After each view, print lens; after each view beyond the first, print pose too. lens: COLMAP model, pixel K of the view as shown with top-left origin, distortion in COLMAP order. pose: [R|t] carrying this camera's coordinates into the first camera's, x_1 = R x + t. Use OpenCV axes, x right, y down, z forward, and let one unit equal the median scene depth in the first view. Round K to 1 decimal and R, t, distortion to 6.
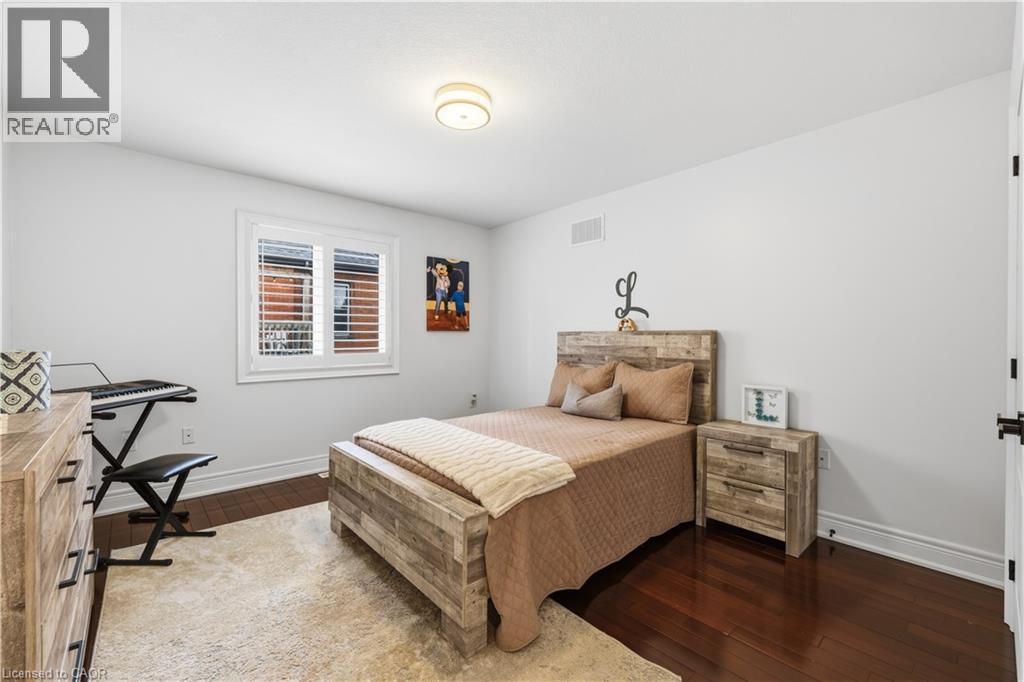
lens RADIAL K [[428.5, 0, 516.3], [0, 428.5, 340.7], [0, 0, 1]] dist [0.001912, 0.000134]
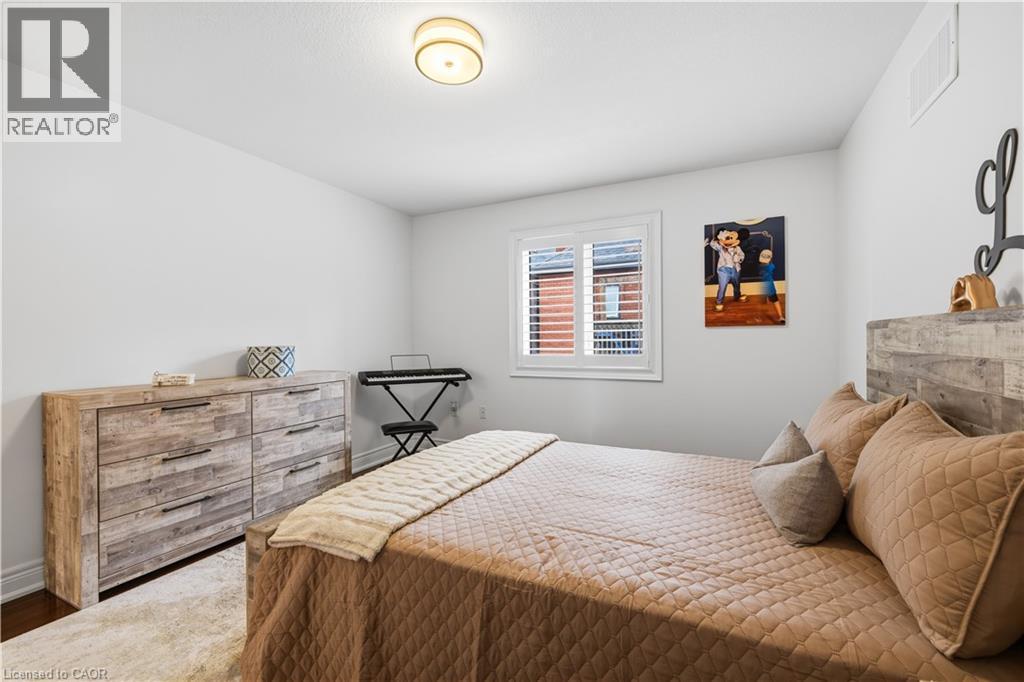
lens RADIAL K [[428.5, 0, 517.3], [0, 428.5, 339.1], [0, 0, 1]] dist [0.001912, 0.000134]
pose [[0.373518, -0.002655, -0.927619, 0.465231], [0.001413, 0.999996, -0.002293, -0.000915], [0.927622, -0.000454, 0.373520, 0.560422]]
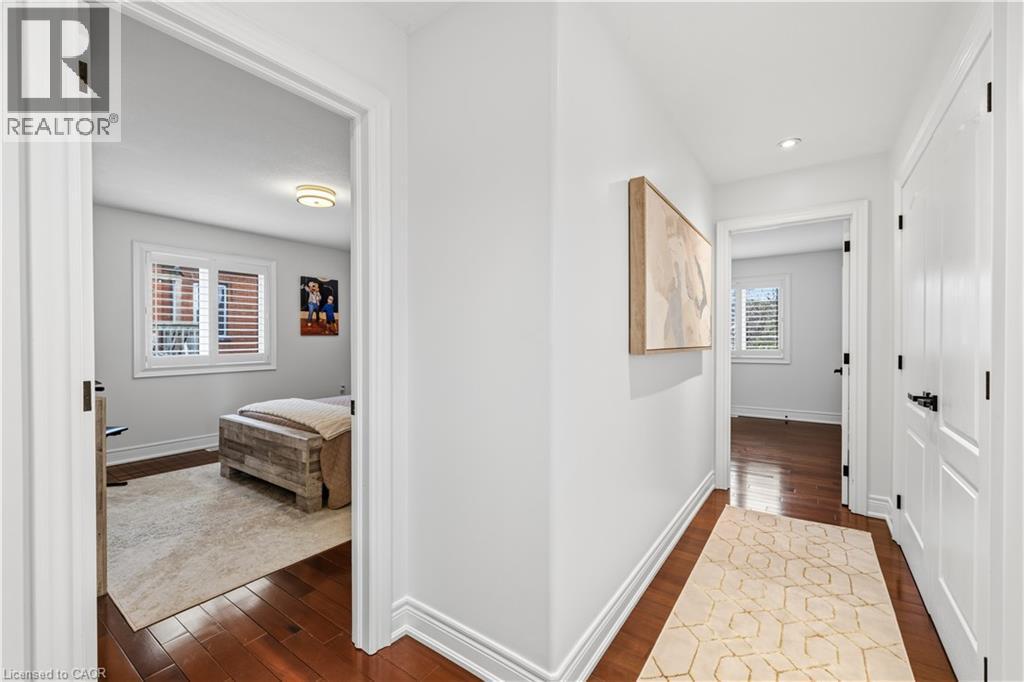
lens RADIAL K [[428.5, 0, 517.3], [0, 428.5, 341.8], [0, 0, 1]] dist [0.001912, 0.000134]
pose [[0.973729, -0.002840, 0.227691, 0.162398], [0.002447, 0.999995, 0.002005, -0.006794], [-0.227696, -0.001395, 0.973731, -0.486215]]
